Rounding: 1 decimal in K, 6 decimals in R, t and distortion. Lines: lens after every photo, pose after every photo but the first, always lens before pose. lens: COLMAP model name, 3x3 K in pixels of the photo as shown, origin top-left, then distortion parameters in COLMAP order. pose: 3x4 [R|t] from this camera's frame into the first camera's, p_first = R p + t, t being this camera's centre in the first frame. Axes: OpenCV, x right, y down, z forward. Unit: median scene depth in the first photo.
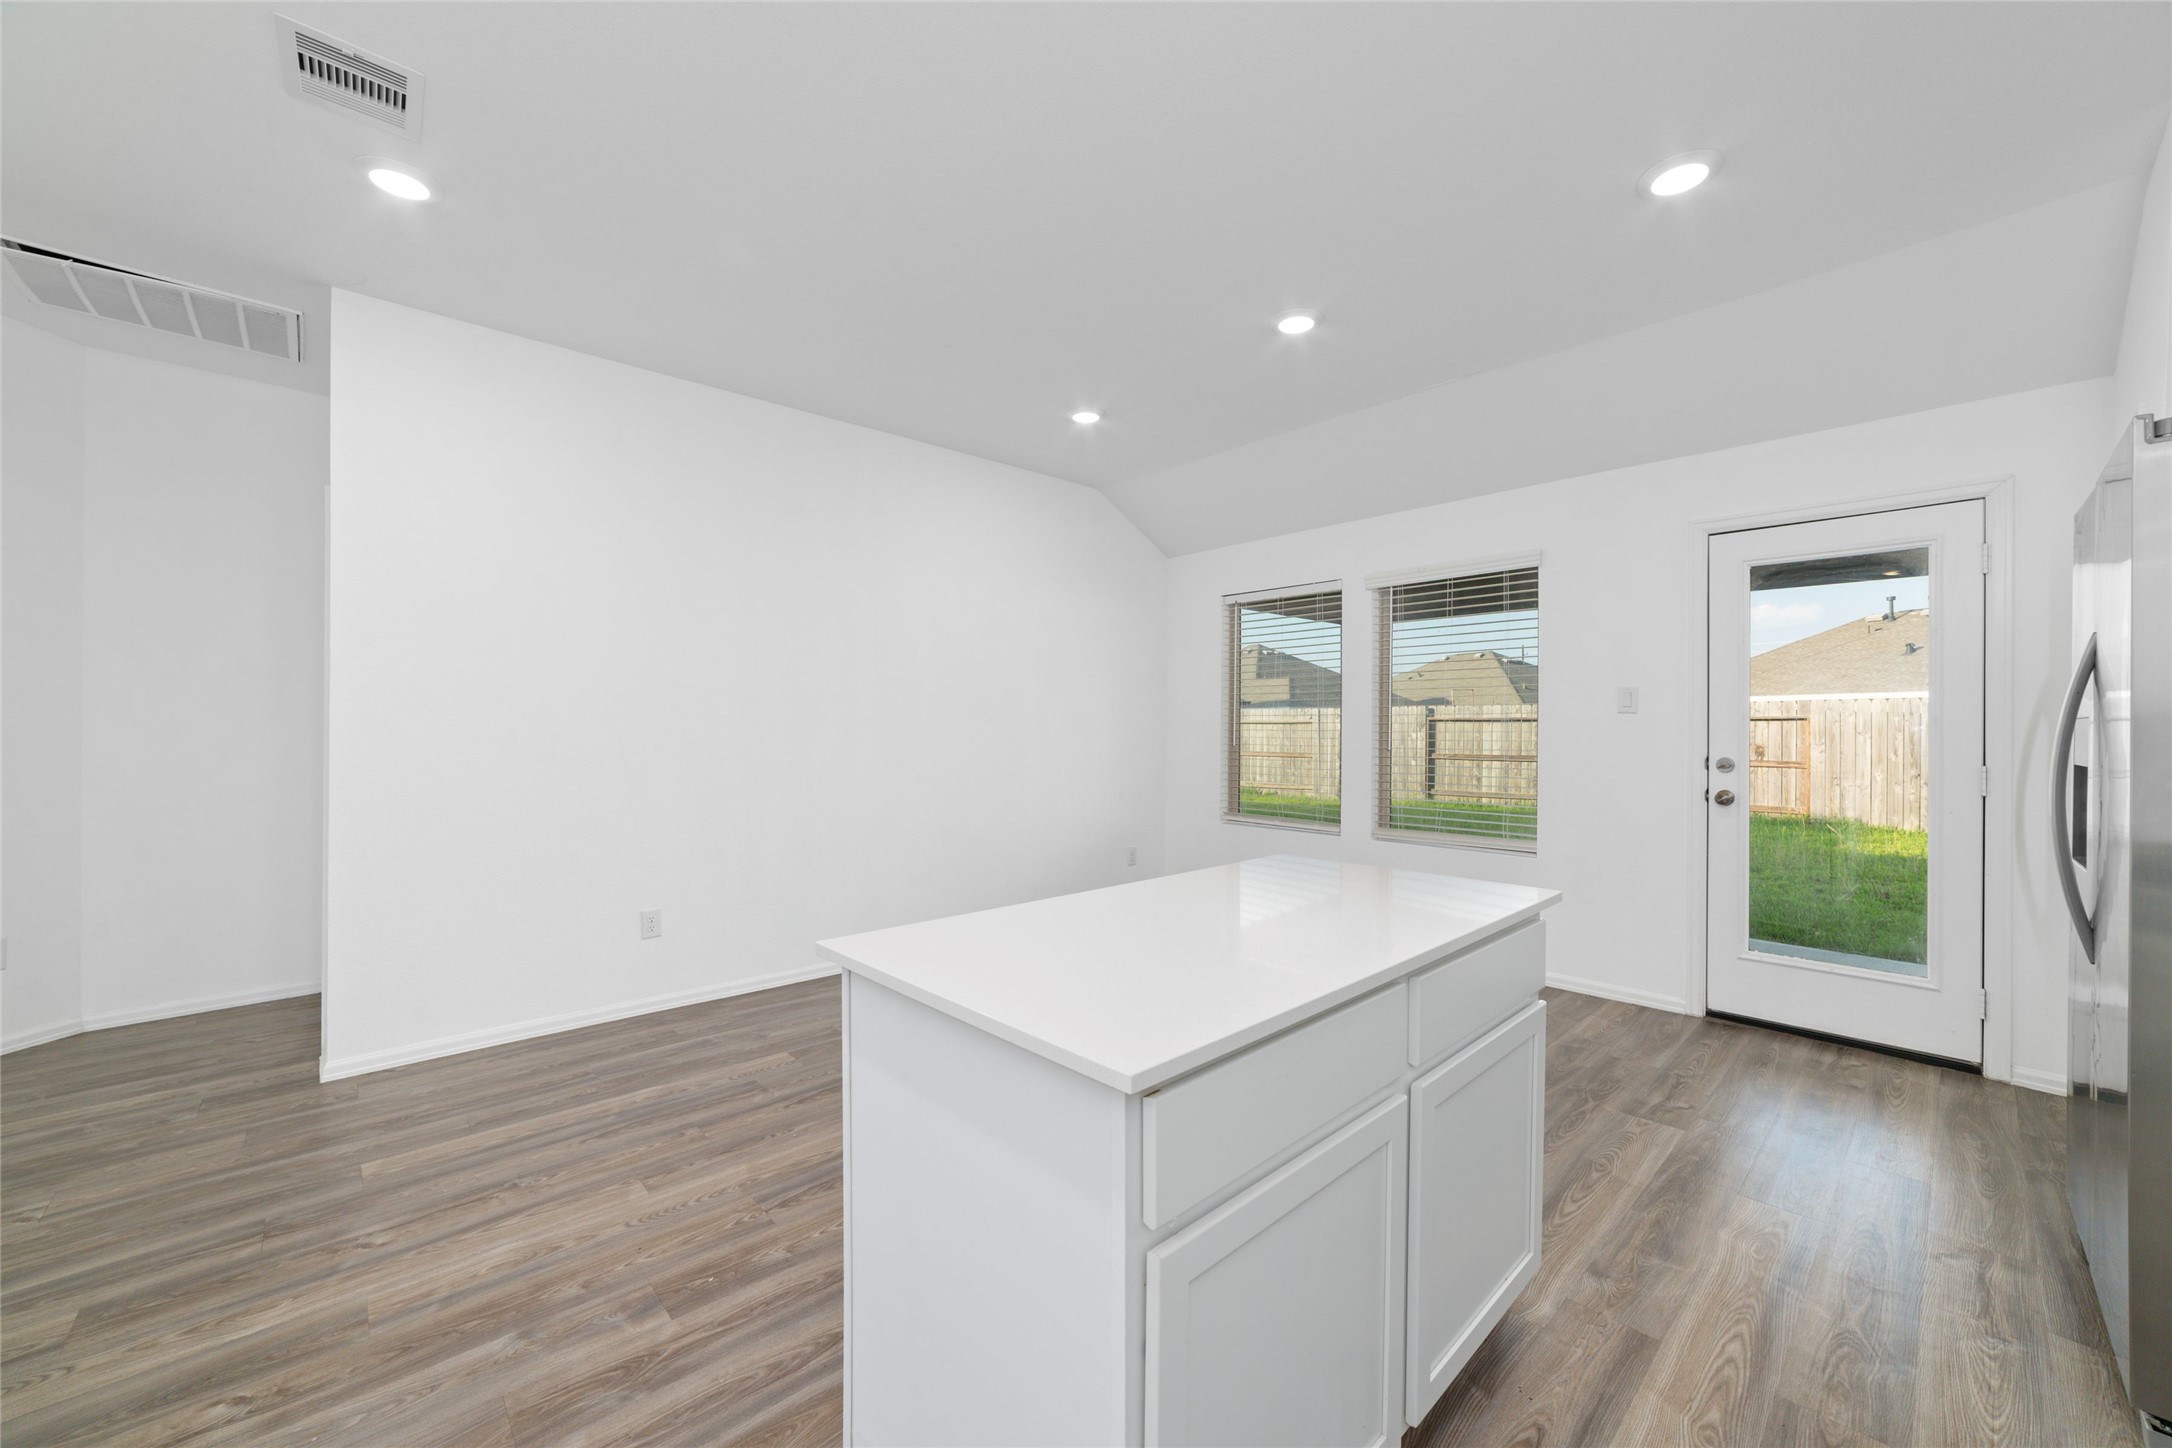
lens RADIAL K [[824.6, 0, 1092.3], [0, 824.6, 730.8], [0, 0, 1]] dist [-0.008421, 0.000859]
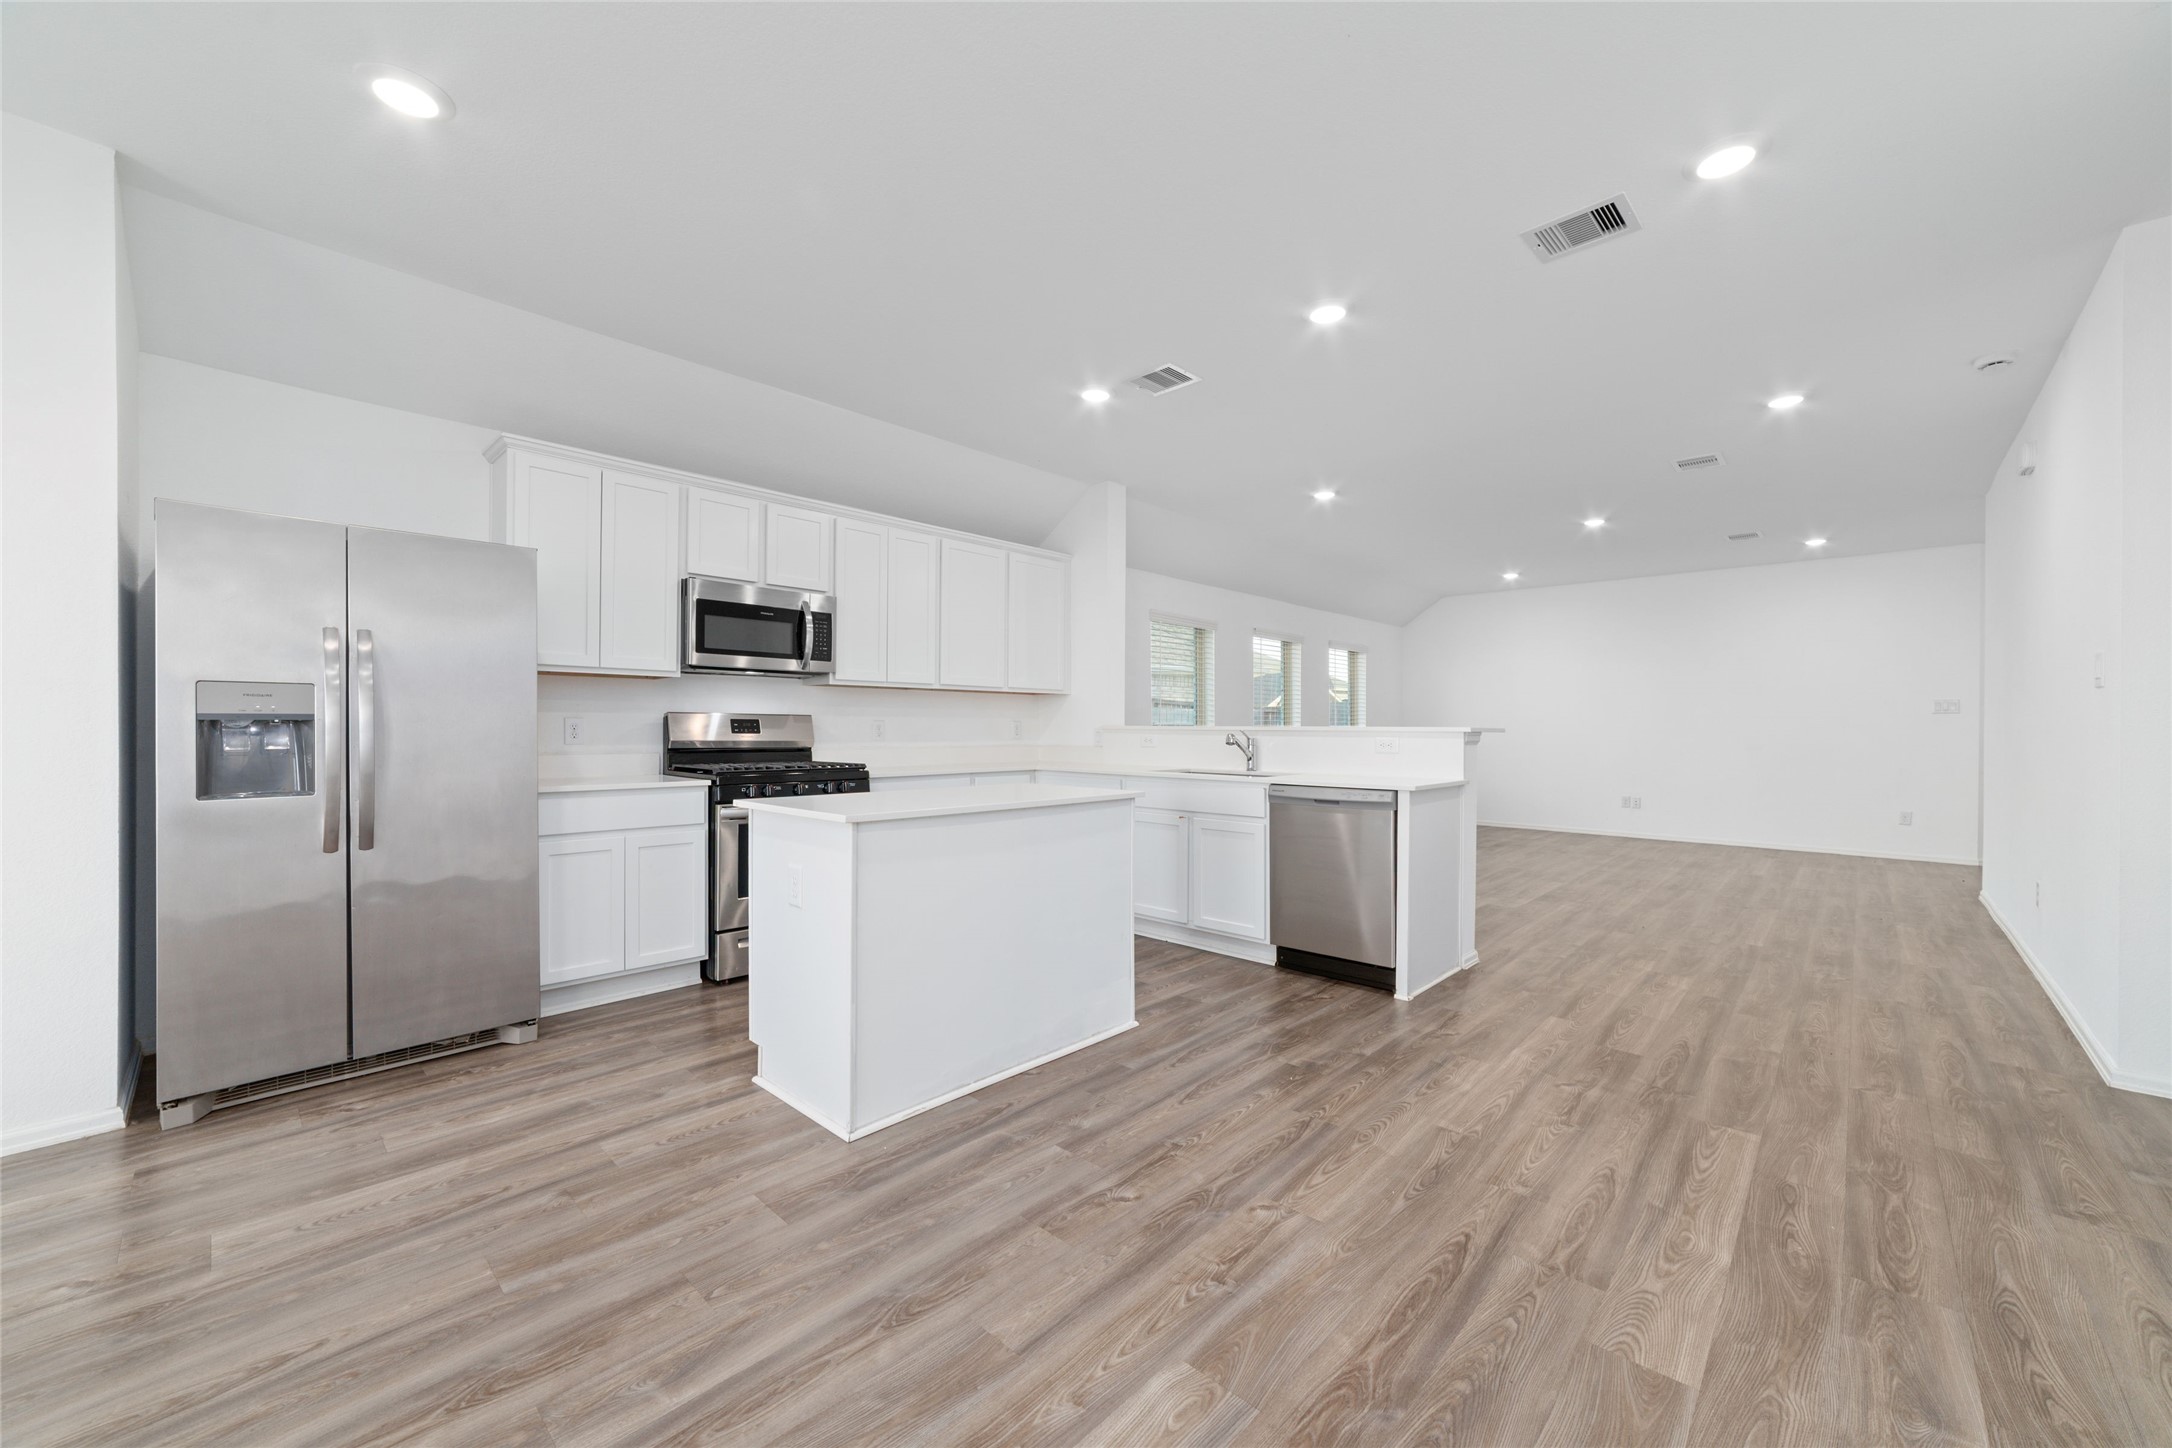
lens RADIAL K [[824.6, 0, 1091.0], [0, 824.6, 727.7], [0, 0, 1]] dist [-0.008421, 0.000859]
pose [[-0.997833, -0.007547, -0.065361, -0.001421], [-0.008056, 0.999939, 0.007525, 0.006505], [0.065300, 0.008036, -0.997833, 0.427704]]
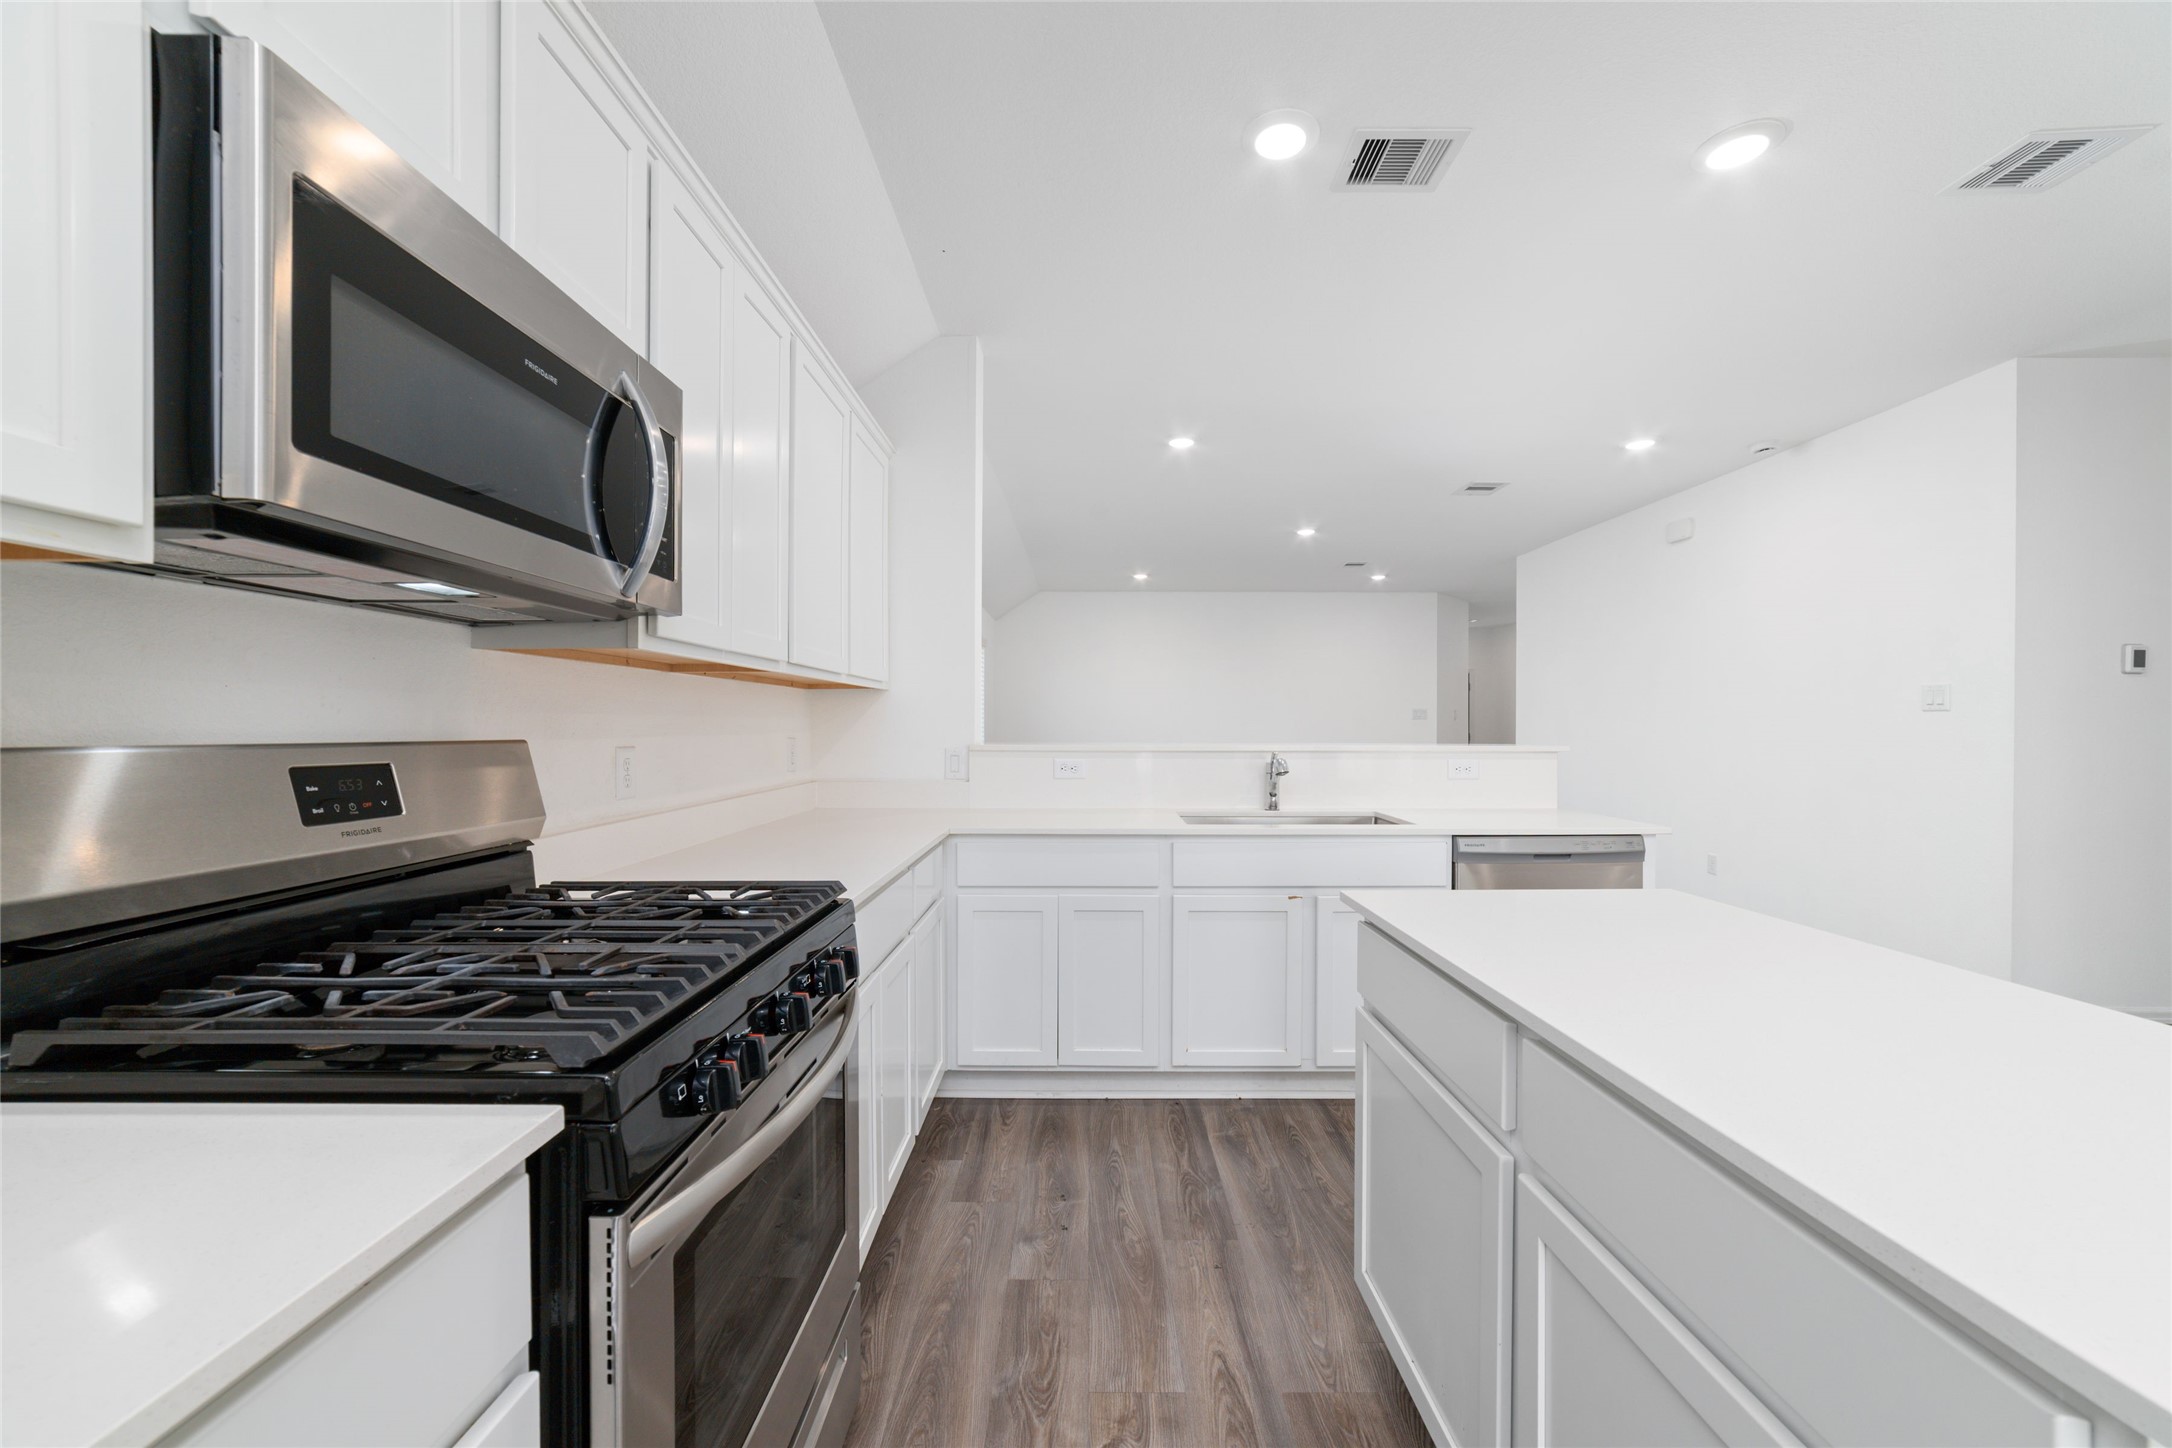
lens RADIAL K [[824.6, 0, 1080.0], [0, 824.6, 718.3], [0, 0, 1]] dist [-0.008421, 0.000859]
pose [[-0.671421, -0.009363, -0.741017, 0.158795], [-0.009705, 0.999946, -0.003841, 0.000191], [0.741013, 0.004612, -0.671475, 0.145576]]
